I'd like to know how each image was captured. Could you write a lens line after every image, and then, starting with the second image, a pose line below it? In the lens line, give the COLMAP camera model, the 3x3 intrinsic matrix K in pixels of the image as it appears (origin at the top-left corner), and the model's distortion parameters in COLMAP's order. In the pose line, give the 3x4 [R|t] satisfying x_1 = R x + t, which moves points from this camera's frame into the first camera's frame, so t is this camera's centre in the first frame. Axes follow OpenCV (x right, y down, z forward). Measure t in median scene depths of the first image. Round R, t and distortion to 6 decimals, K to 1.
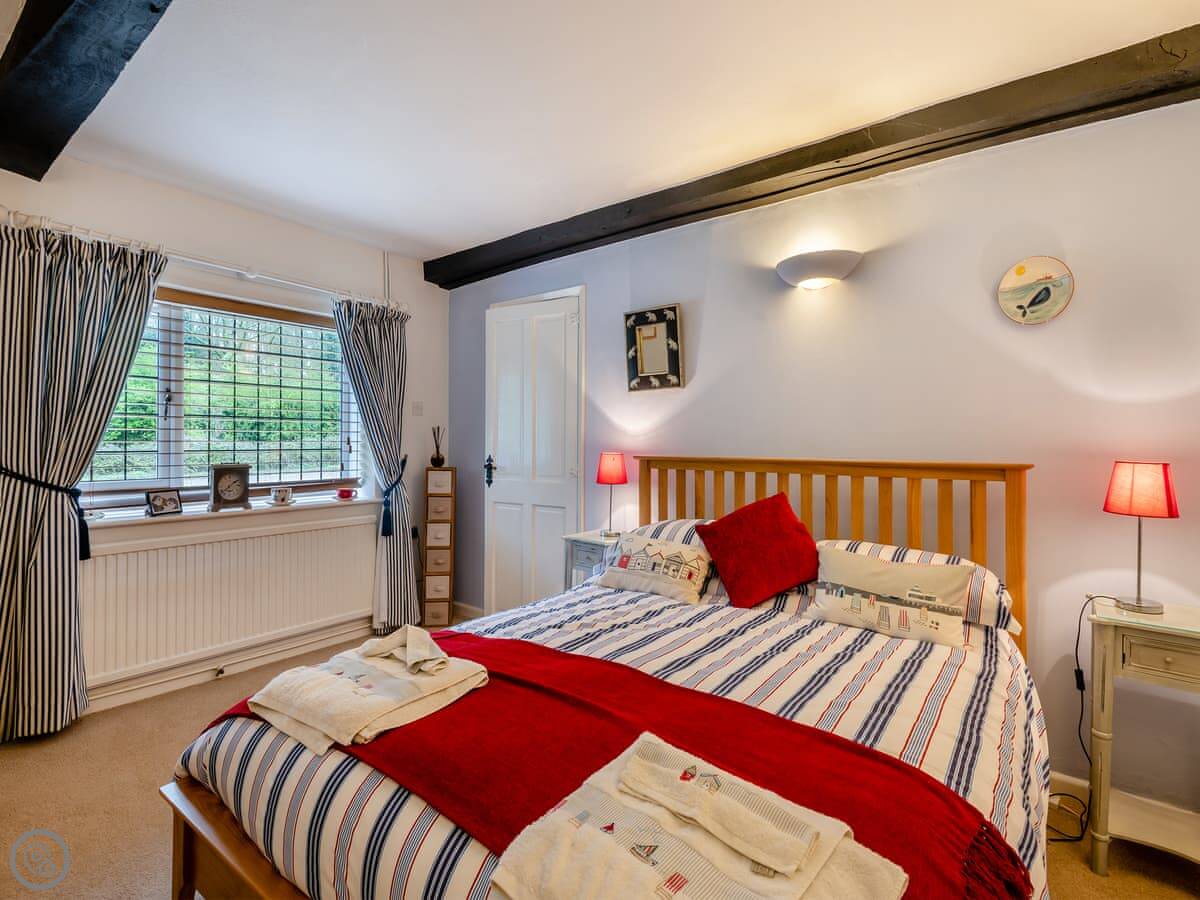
lens RADIAL K [[588.9, 0, 603.6], [0, 588.9, 455.8], [0, 0, 1]] dist [0.004518, -0.000511]
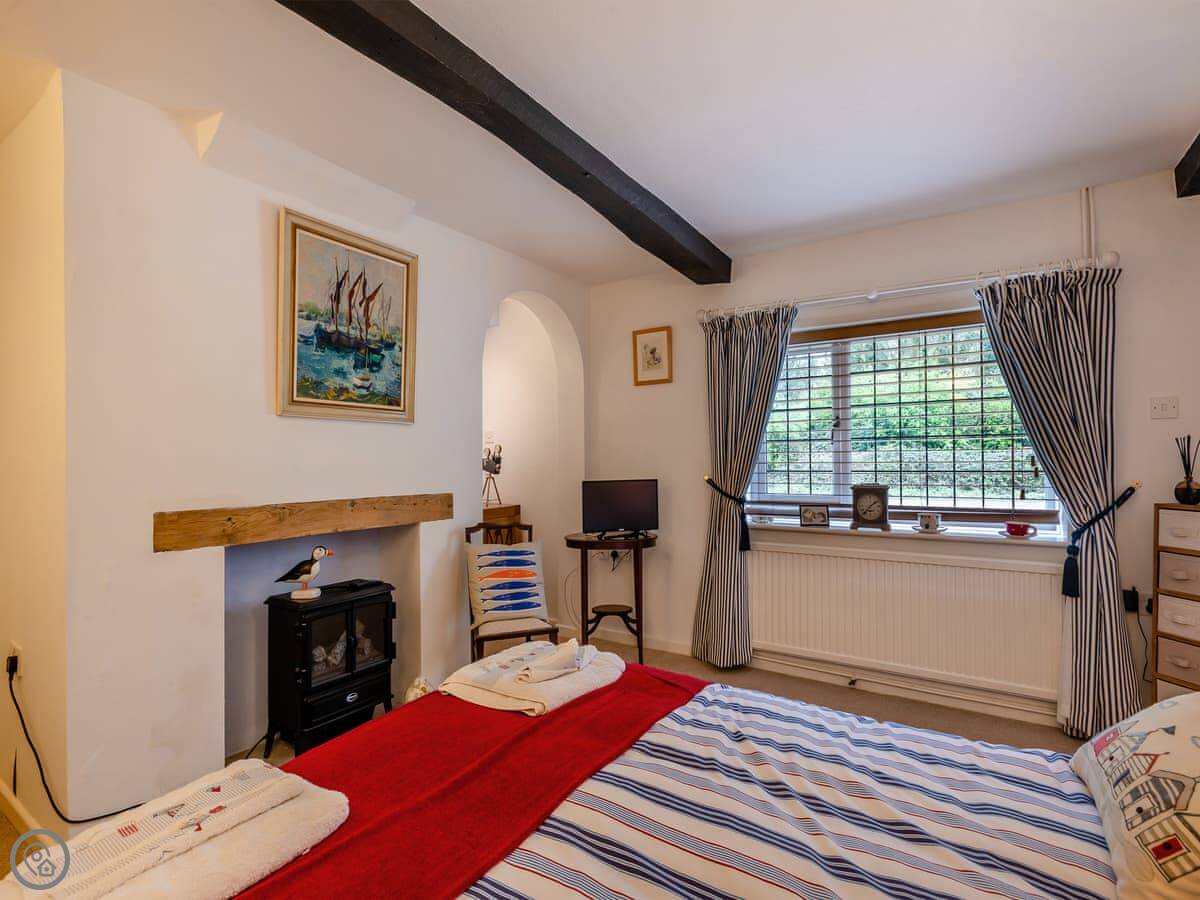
lens RADIAL K [[588.9, 0, 603.6], [0, 588.9, 455.8], [0, 0, 1]] dist [0.004518, -0.000511]
pose [[0.063987, -0.010700, -0.997893, 0.368044], [-0.018086, 0.999766, -0.011879, -0.015974], [0.997787, 0.018808, 0.063778, 0.488424]]
